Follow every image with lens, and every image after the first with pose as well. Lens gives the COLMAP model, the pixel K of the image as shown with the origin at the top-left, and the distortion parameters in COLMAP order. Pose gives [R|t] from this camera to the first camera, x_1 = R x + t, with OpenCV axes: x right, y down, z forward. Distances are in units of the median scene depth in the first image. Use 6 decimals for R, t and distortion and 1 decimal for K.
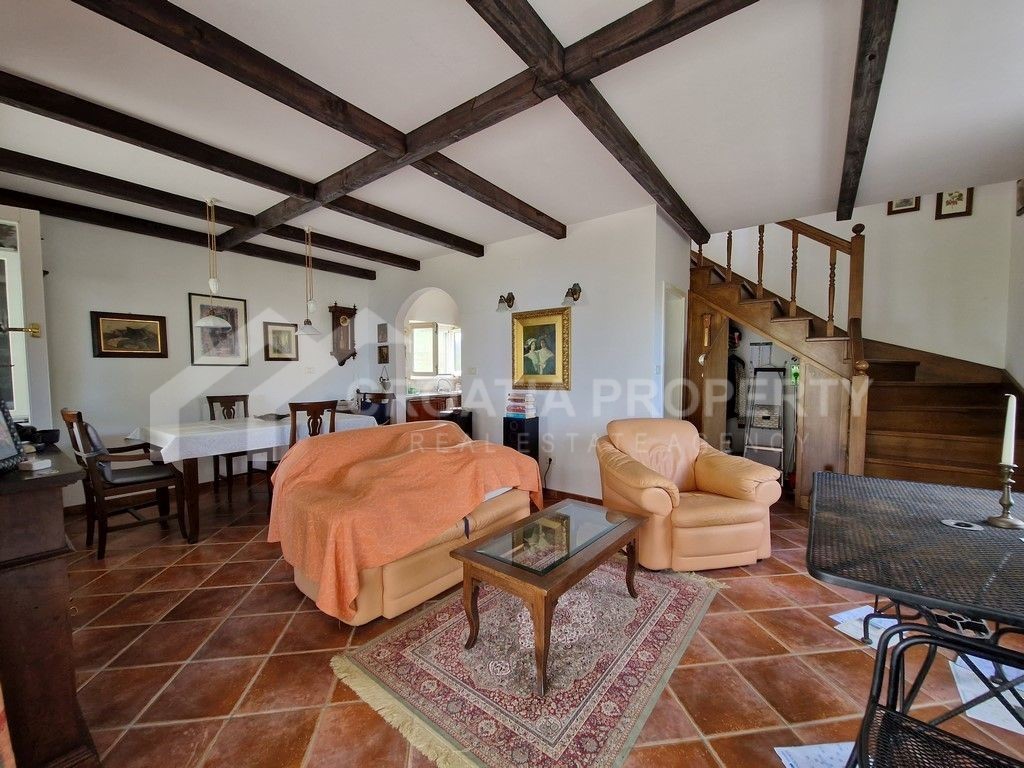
lens RADIAL K [[416.8, 0, 508.4], [0, 416.8, 396.0], [0, 0, 1]] dist [-0.000739, -0.000022]
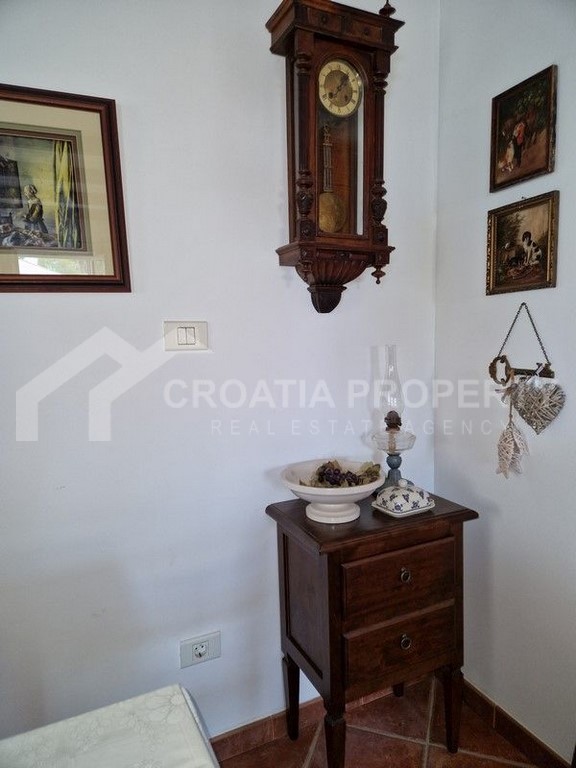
lens RADIAL K [[514.9, 0, 286.0], [0, 514.9, 387.0], [0, 0, 1]] dist [0.082279, -0.060472]
pose [[0.888408, 0.027406, -0.458236, -0.392032], [-0.000643, 0.998290, 0.058460, -0.064538], [0.459055, -0.051642, 0.886906, 1.000025]]
